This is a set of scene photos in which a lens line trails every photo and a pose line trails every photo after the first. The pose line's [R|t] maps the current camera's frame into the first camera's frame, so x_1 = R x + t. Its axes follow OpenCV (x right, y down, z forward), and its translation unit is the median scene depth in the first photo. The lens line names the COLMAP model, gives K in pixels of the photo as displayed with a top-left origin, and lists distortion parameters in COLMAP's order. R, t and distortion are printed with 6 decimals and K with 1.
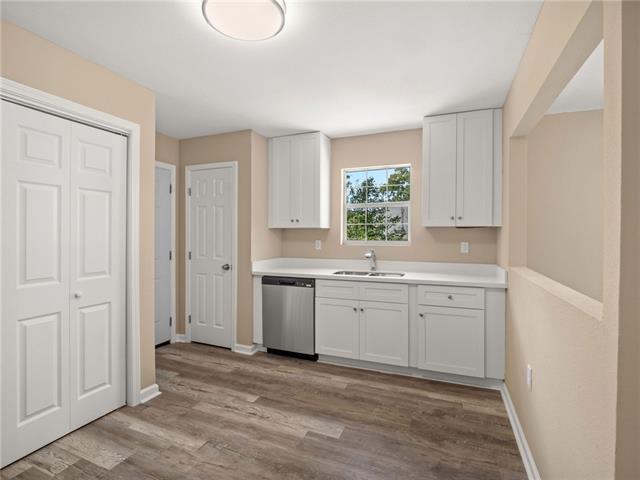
lens RADIAL K [[316.4, 0, 321.0], [0, 316.4, 237.3], [0, 0, 1]] dist [-0.010611, -0.000984]
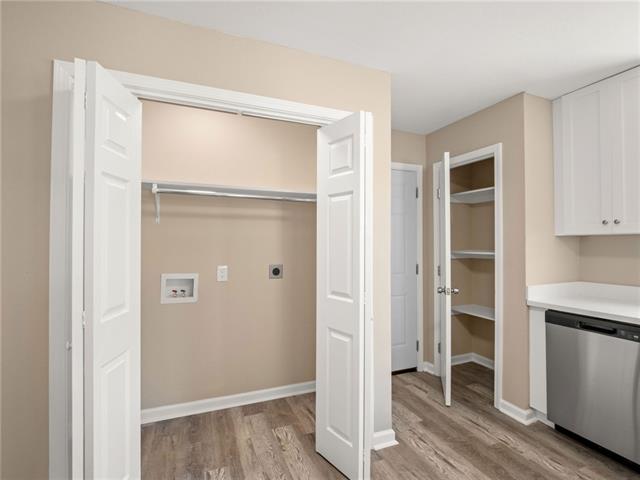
lens RADIAL K [[316.4, 0, 321.0], [0, 316.4, 237.3], [0, 0, 1]] dist [-0.010611, -0.000984]
pose [[0.711065, -0.014842, -0.702970, -0.058059], [-0.005970, 0.999614, -0.027144, -0.005336], [0.703101, 0.023498, 0.710701, 0.214767]]
